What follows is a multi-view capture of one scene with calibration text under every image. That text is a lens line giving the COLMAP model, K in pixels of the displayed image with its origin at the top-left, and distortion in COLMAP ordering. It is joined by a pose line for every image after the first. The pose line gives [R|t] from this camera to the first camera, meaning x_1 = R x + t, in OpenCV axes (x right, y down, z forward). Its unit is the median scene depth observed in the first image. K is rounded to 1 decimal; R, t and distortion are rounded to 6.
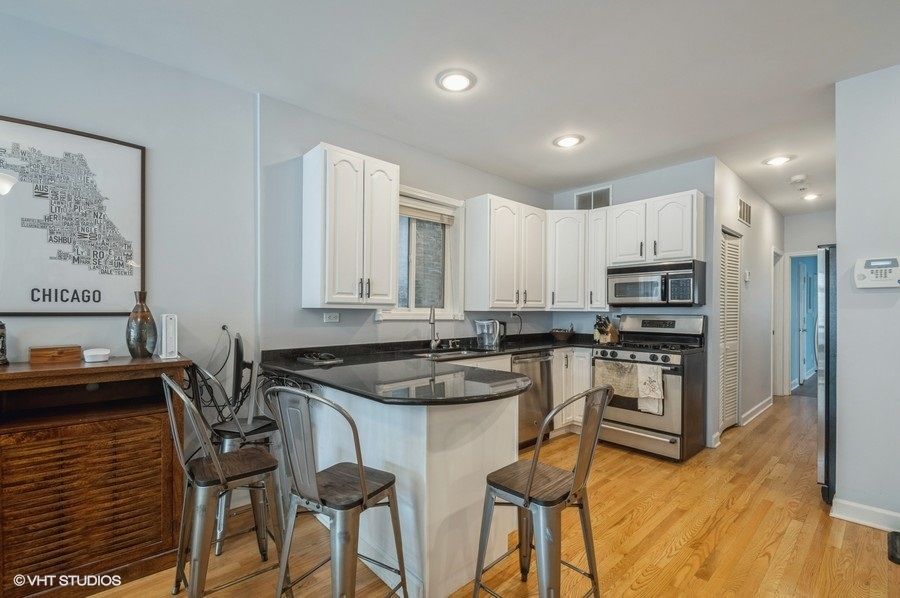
lens RADIAL K [[405.5, 0, 446.5], [0, 405.5, 306.5], [0, 0, 1]] dist [0.004686, -0.001448]
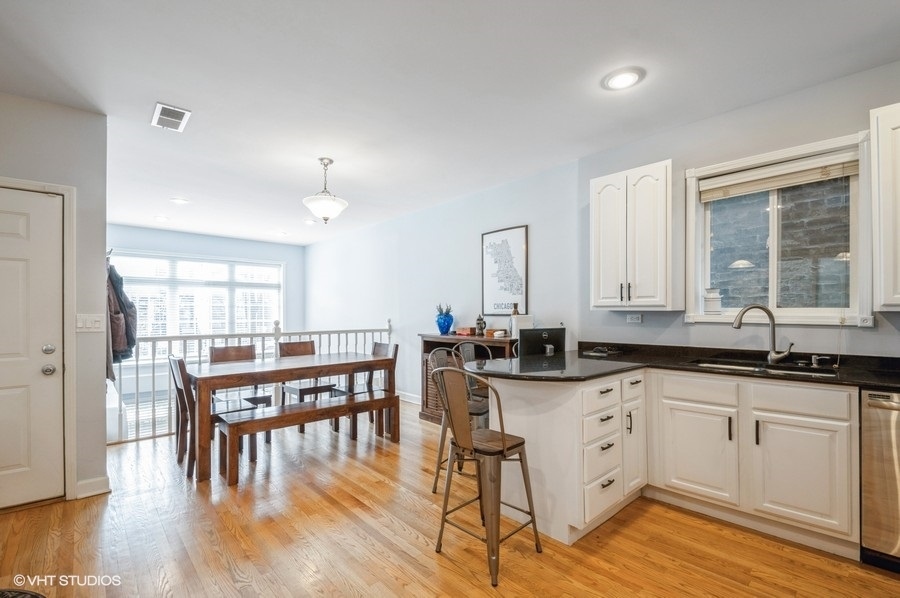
lens RADIAL K [[405.5, 0, 456.1], [0, 405.5, 313.2], [0, 0, 1]] dist [0.004686, -0.001448]
pose [[0.018684, -0.007641, -0.999796, 0.817026], [0.009957, 0.999923, -0.007456, 0.015077], [0.999776, -0.009815, 0.018758, 0.479522]]
